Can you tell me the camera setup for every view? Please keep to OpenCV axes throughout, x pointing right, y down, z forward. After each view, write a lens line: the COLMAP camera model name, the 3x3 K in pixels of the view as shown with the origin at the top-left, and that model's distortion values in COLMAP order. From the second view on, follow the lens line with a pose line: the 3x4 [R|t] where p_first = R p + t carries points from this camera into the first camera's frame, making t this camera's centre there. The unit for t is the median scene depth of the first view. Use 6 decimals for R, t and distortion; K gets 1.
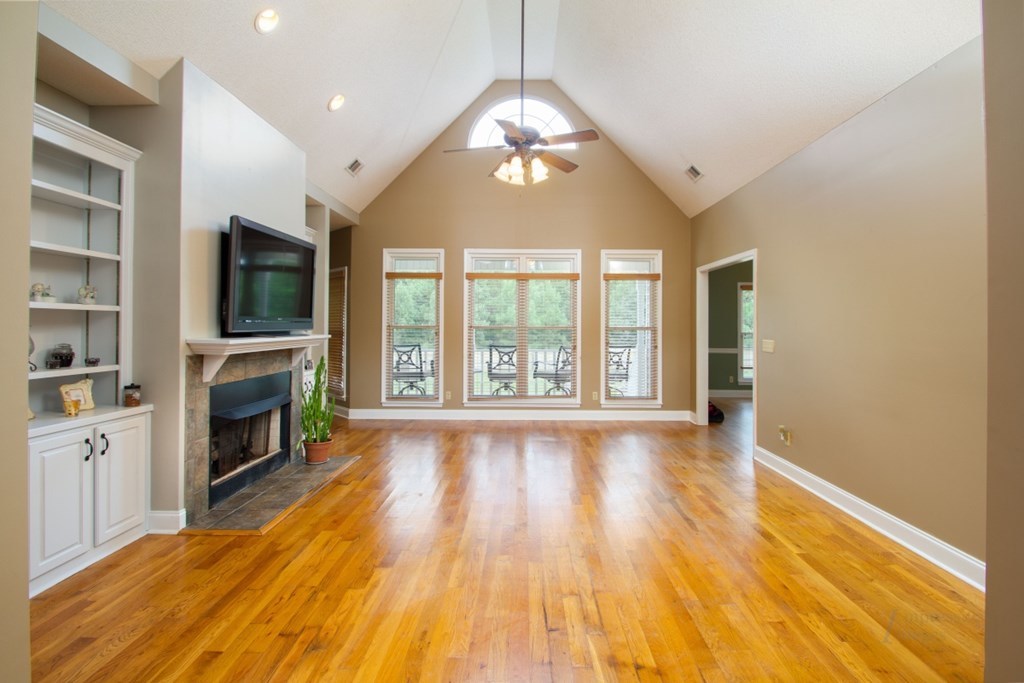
lens RADIAL K [[483.0, 0, 523.8], [0, 483.0, 323.7], [0, 0, 1]] dist [-0.002153, -0.007581]
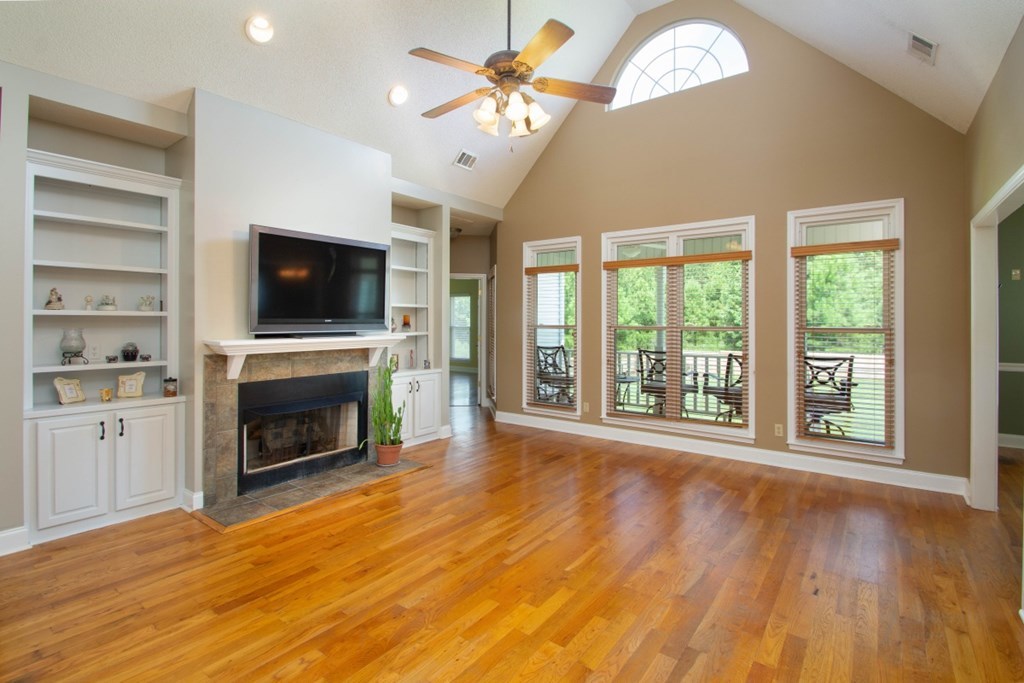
lens RADIAL K [[483.0, 0, 515.9], [0, 483.0, 323.2], [0, 0, 1]] dist [-0.002153, -0.007581]
pose [[0.806881, -0.001010, -0.590713, 0.460096], [0.004329, 0.999982, 0.004203, -0.007663], [0.590698, -0.005949, 0.806871, 0.444347]]
